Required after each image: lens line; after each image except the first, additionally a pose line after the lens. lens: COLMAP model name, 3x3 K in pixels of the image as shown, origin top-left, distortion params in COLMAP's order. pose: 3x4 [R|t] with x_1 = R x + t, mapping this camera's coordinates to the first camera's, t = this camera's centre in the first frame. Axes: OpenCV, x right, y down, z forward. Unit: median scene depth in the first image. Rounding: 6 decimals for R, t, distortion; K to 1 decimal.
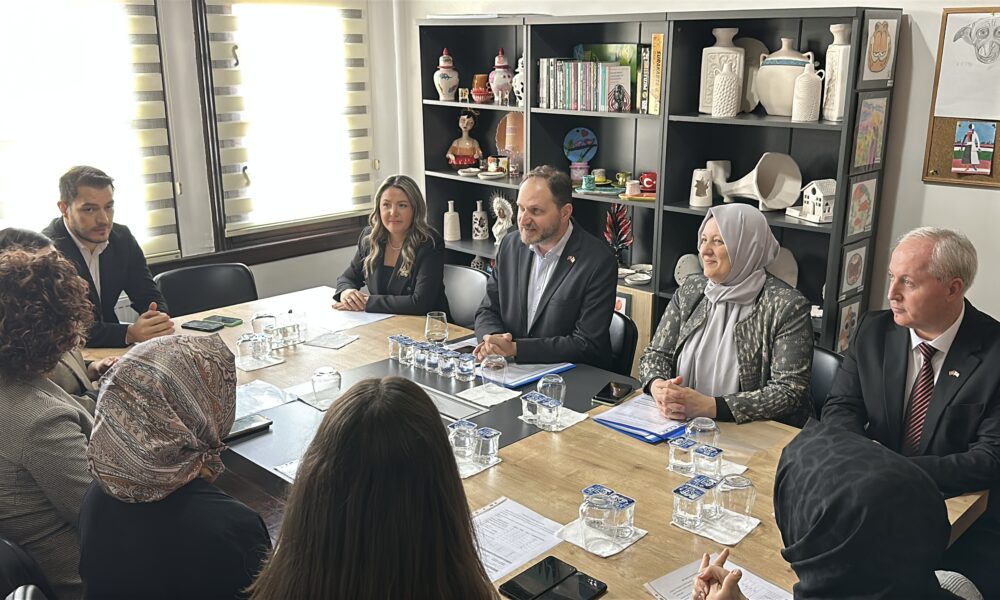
lens RADIAL K [[894.7, 0, 500.0], [0, 894.7, 300.0], [0, 0, 1]] dist [-0.005570, -0.007157]
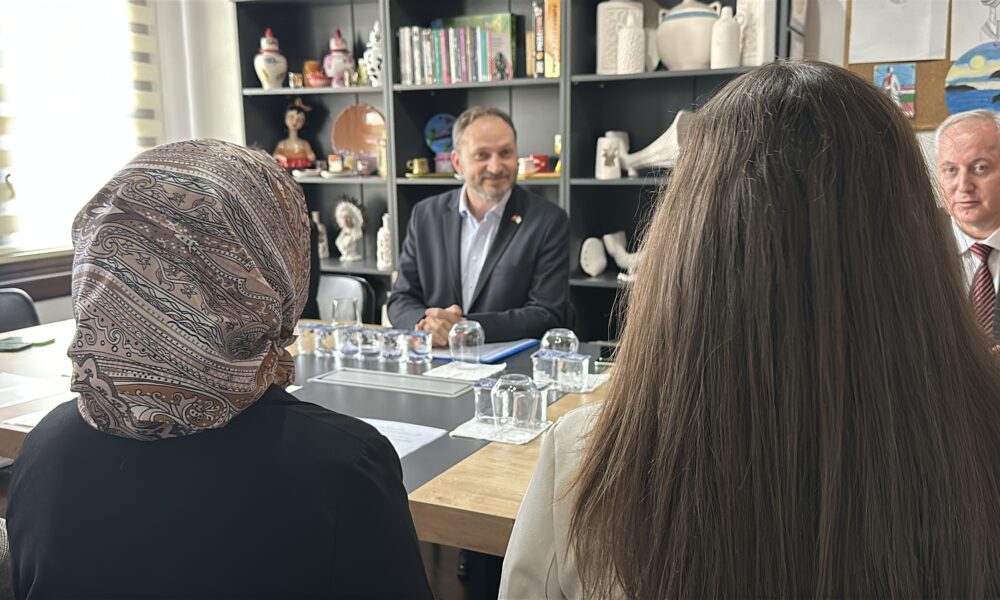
lens RADIAL K [[896.7, 0, 500.0], [0, 896.7, 300.0], [0, 0, 1]] dist [0.099666, -0.326867]
pose [[0.943762, -0.060336, 0.325075, -0.166310], [0.099016, 0.989660, -0.103778, 0.091271], [-0.315452, 0.130129, 0.939977, 0.186983]]
